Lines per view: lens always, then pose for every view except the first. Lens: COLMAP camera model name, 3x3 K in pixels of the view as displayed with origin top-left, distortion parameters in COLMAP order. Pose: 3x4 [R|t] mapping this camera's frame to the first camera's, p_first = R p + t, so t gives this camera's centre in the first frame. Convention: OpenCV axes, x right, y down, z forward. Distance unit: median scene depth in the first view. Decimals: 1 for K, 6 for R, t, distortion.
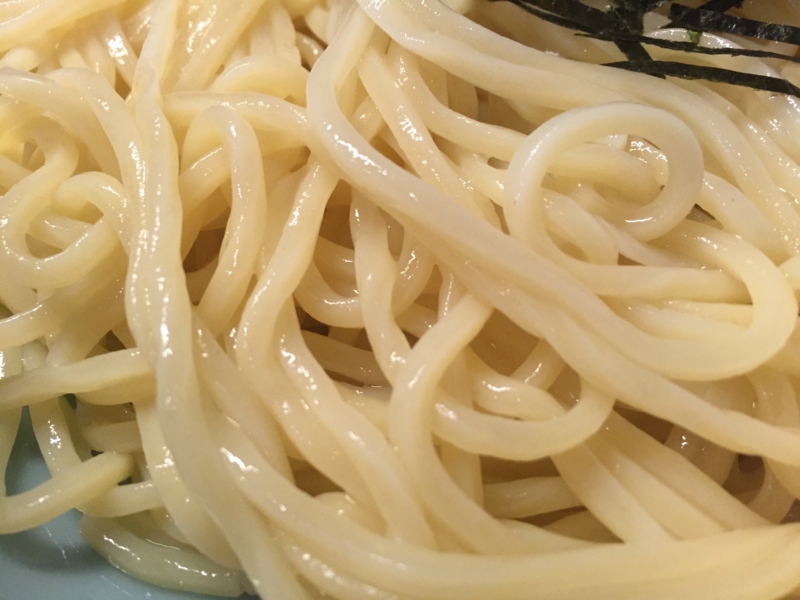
lens RADIAL K [[741.5, 0, 394.5], [0, 741.5, 306.0], [0, 0, 1]] dist [0.027073, 0.000000]
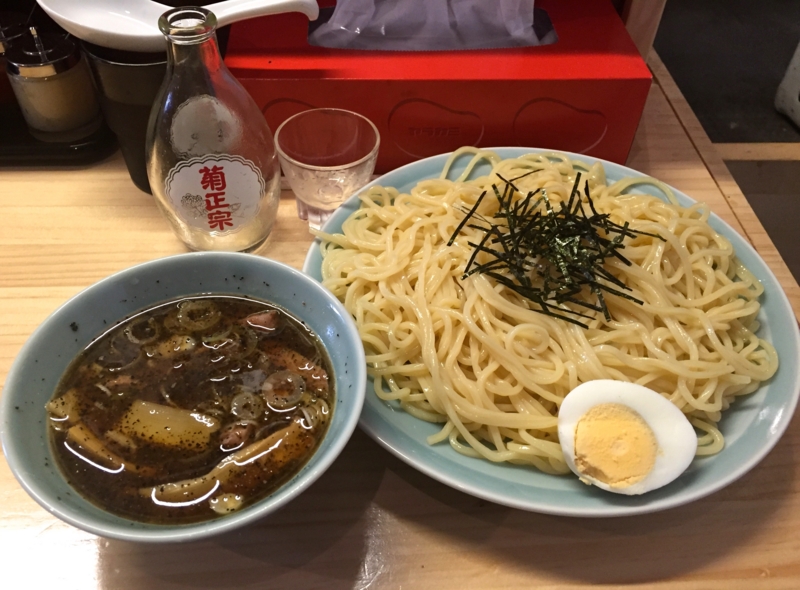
lens RADIAL K [[741.5, 0, 386.1], [0, 741.5, 303.6], [0, 0, 1]] dist [0.027073, 0.000000]
pose [[0.991523, 0.118897, -0.052394, -0.354231], [-0.123816, 0.986878, -0.103637, 0.185938], [0.039384, 0.109245, 0.993234, -3.455766]]
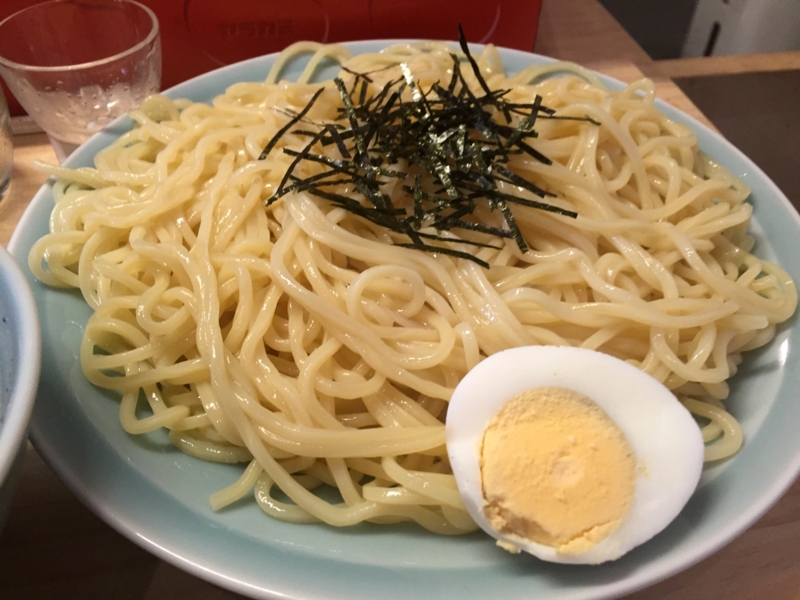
lens RADIAL K [[741.5, 0, 401.3], [0, 741.5, 294.5], [0, 0, 1]] dist [0.027073, 0.000000]
pose [[0.998610, 0.011716, 0.051383, 0.192743], [-0.004648, 0.990756, -0.135573, 0.173364], [-0.052496, 0.135146, 0.989434, -1.474753]]
